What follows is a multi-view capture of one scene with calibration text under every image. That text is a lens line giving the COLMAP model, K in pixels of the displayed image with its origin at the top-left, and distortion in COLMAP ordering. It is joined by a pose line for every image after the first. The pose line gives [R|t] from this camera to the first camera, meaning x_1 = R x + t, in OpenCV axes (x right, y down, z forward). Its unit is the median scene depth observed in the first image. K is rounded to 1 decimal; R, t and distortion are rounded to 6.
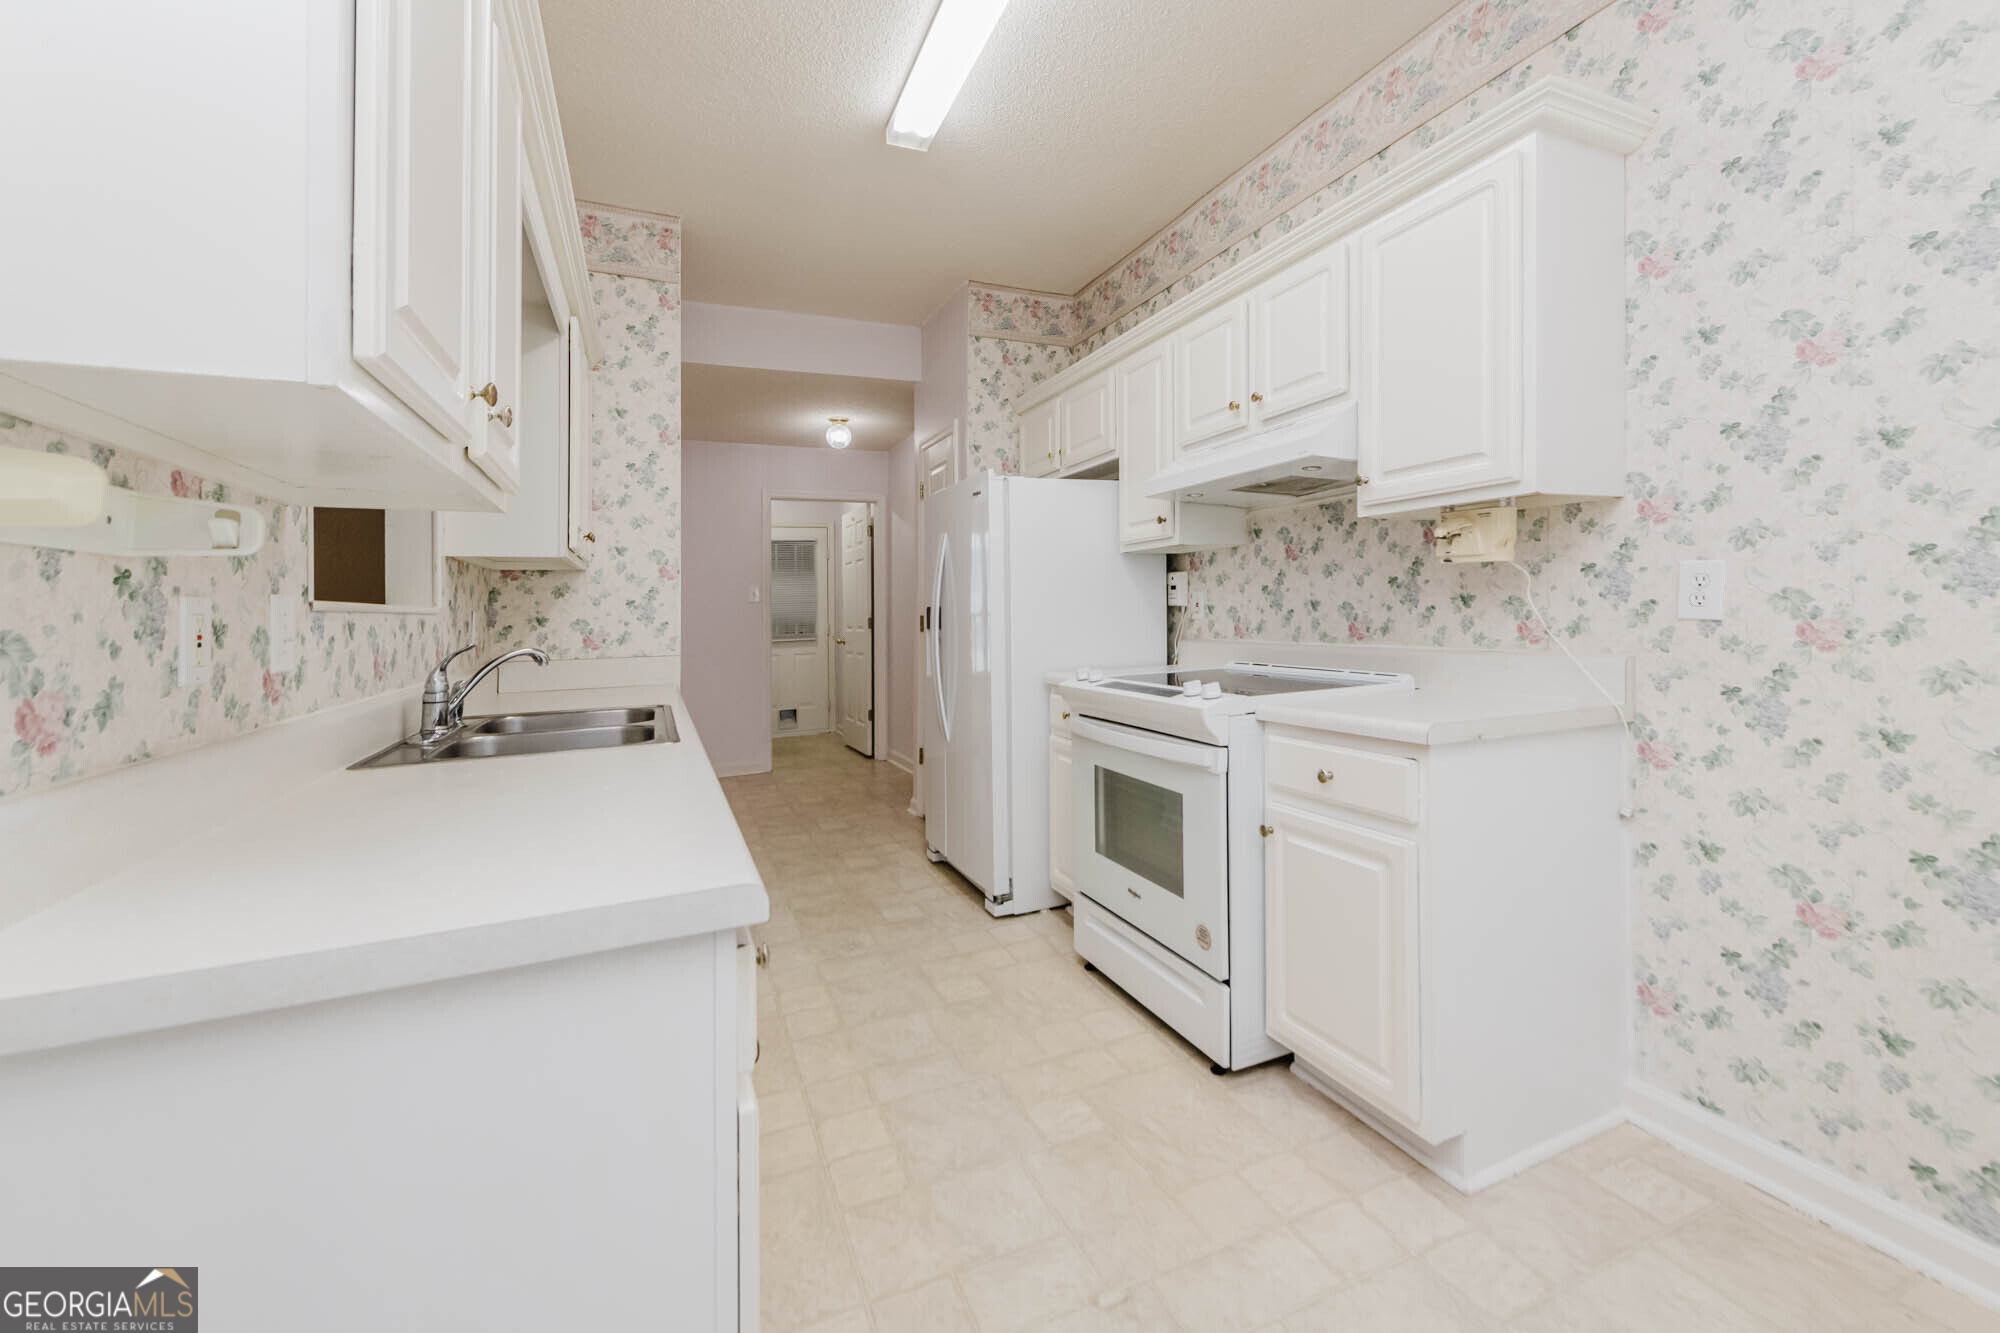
lens RADIAL K [[806.0, 0, 1006.6], [0, 806.0, 611.2], [0, 0, 1]] dist [0.004044, 0.000116]
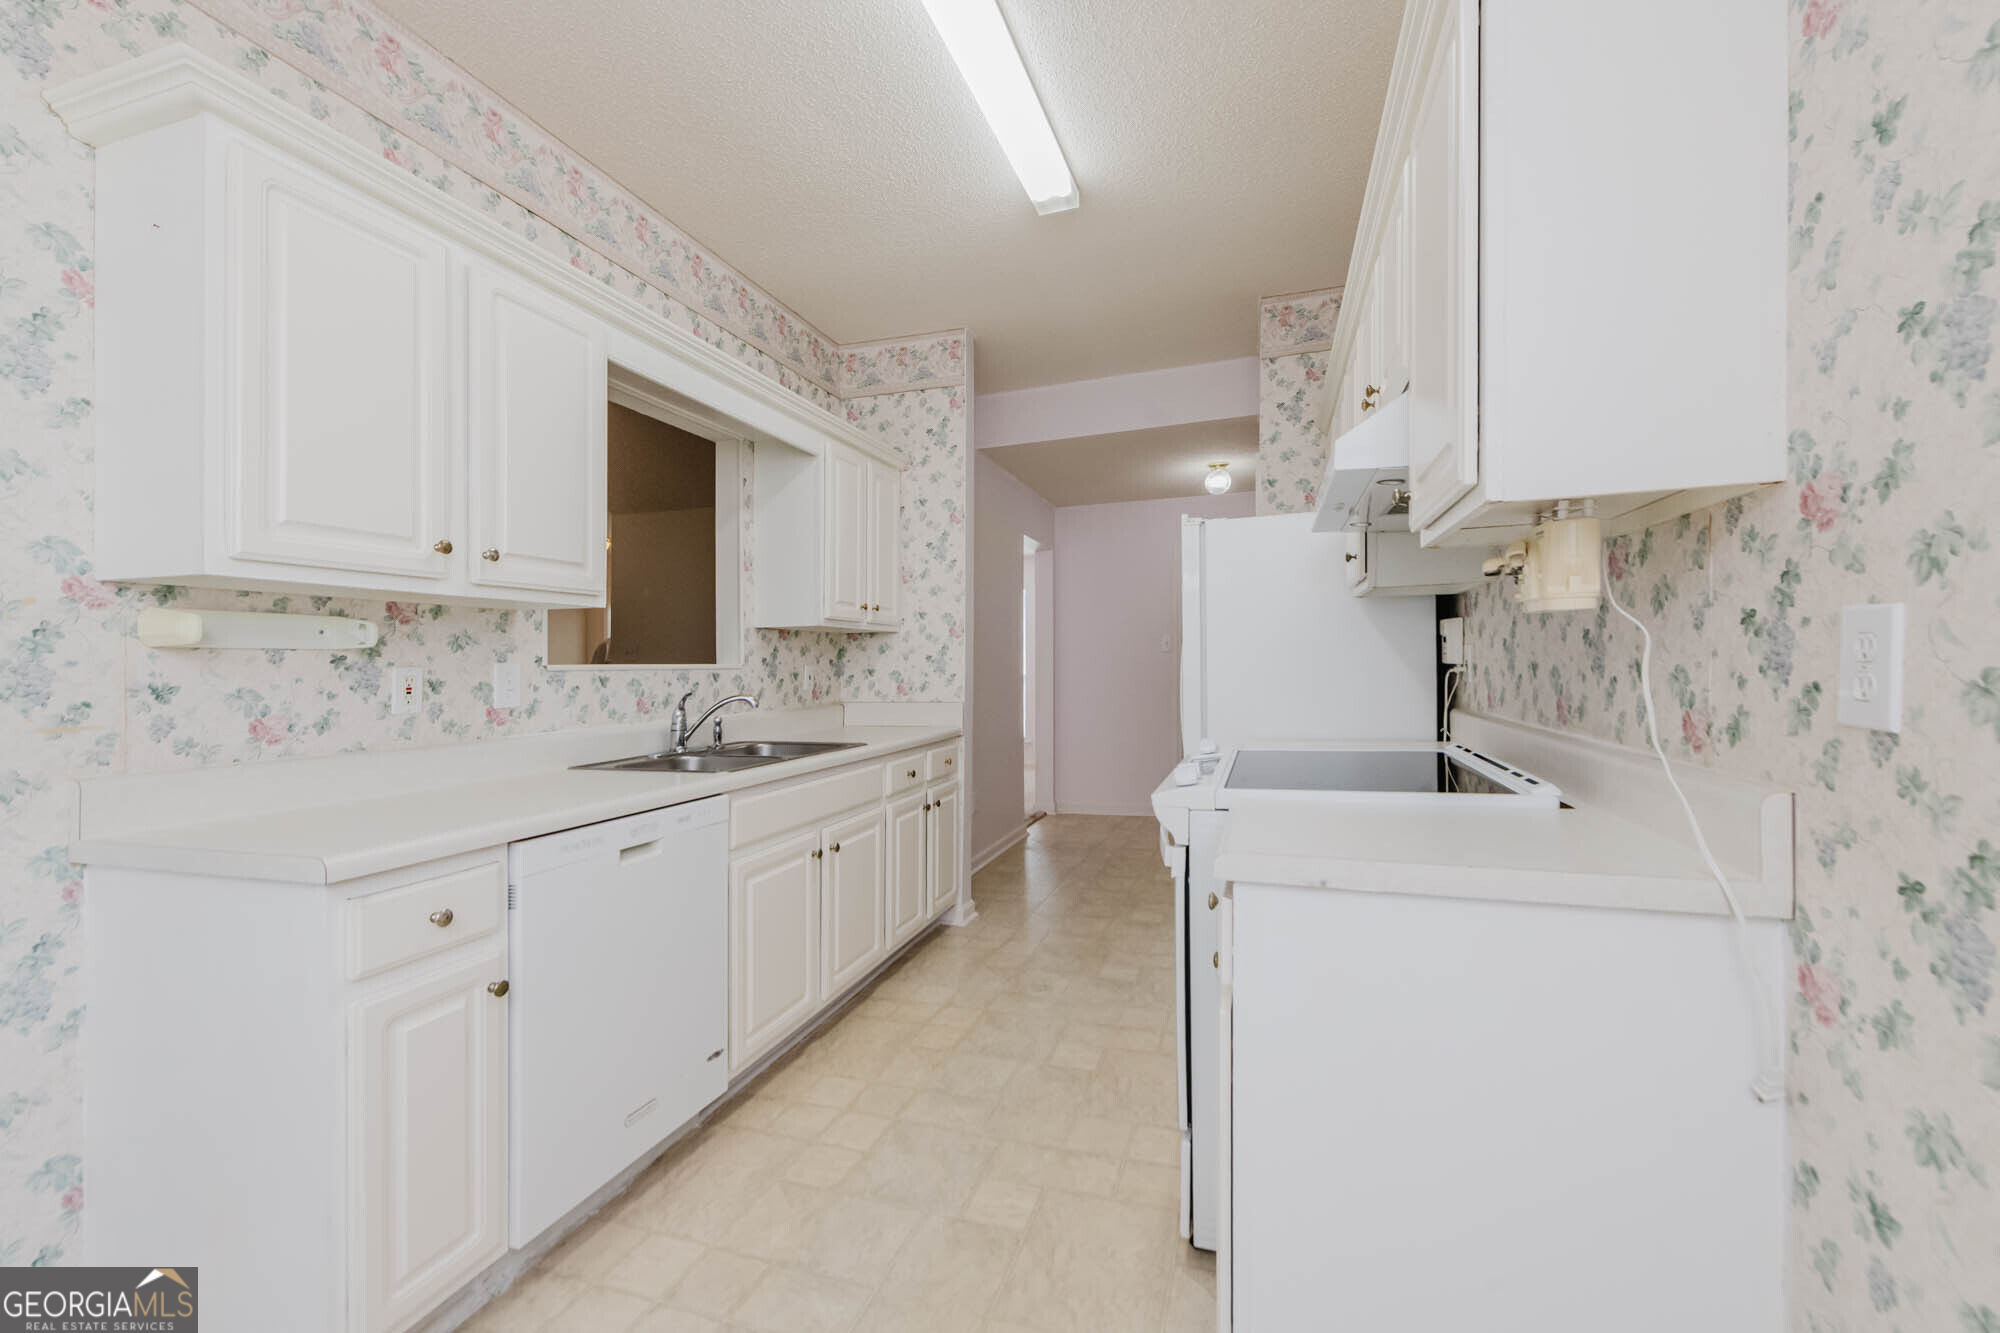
lens RADIAL K [[806.0, 0, 1005.9], [0, 806.0, 652.2], [0, 0, 1]] dist [0.004044, 0.000116]
pose [[0.750155, -0.006087, -0.661234, 0.439675], [0.003437, 0.999980, -0.005306, -0.012409], [0.661253, 0.001708, 0.750161, 0.175180]]
